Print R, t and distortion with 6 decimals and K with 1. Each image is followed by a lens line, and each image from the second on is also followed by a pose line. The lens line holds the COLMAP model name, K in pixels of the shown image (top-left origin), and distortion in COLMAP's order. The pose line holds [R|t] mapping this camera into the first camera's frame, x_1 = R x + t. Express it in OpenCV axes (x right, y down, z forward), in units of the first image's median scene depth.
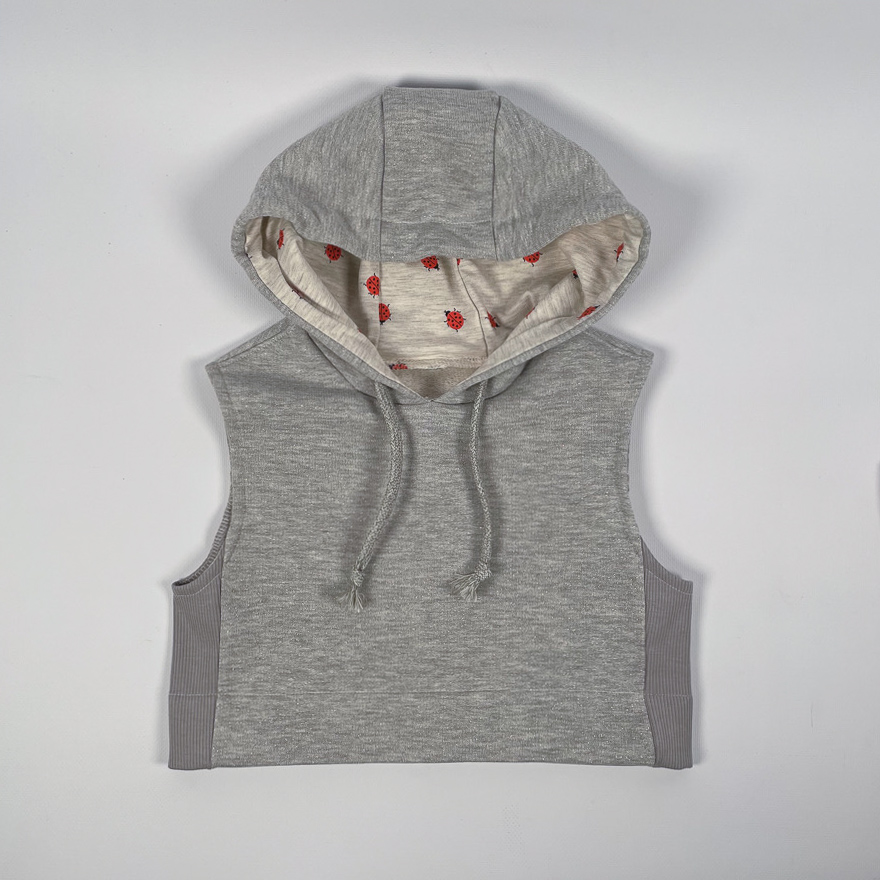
lens RADIAL K [[906.2, 0, 441.6], [0, 906.2, 439.7], [0, 0, 1]] dist [0.012281, 0.000000]
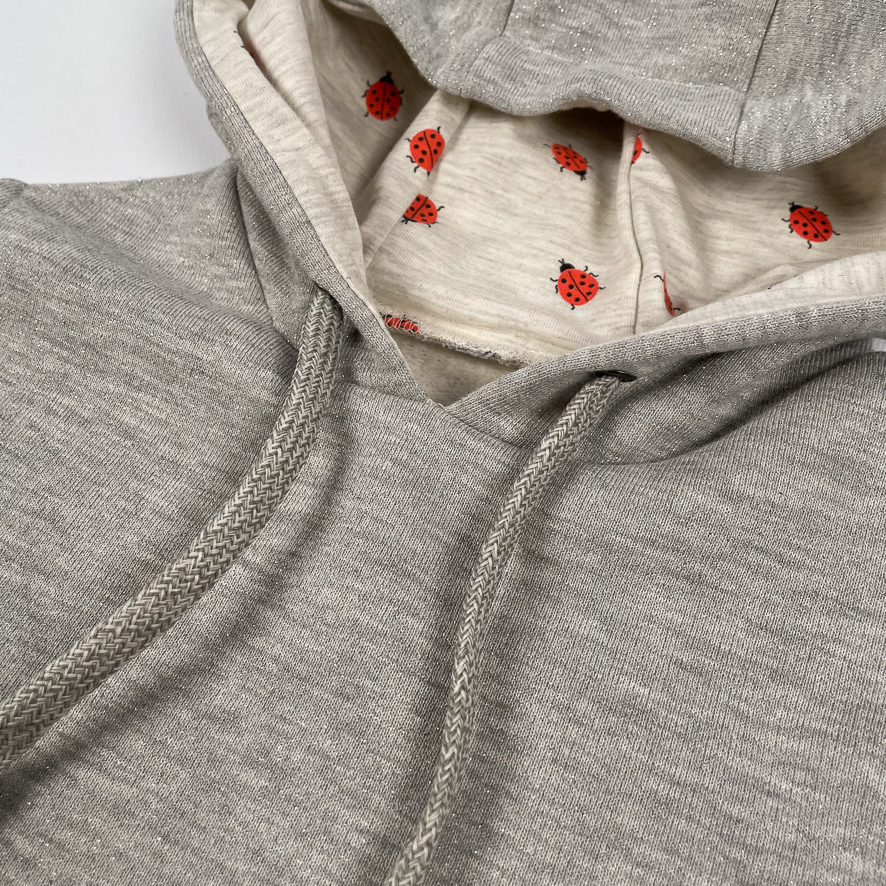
lens RADIAL K [[912.3, 0, 437.5], [0, 912.3, 443.0], [0, 0, 1]] dist [0.012281, 0.000000]
pose [[0.905543, 0.323602, -0.274361, 0.091725], [-0.418207, 0.789666, -0.448922, 0.129002], [0.071381, 0.521258, 0.850409, 0.695702]]
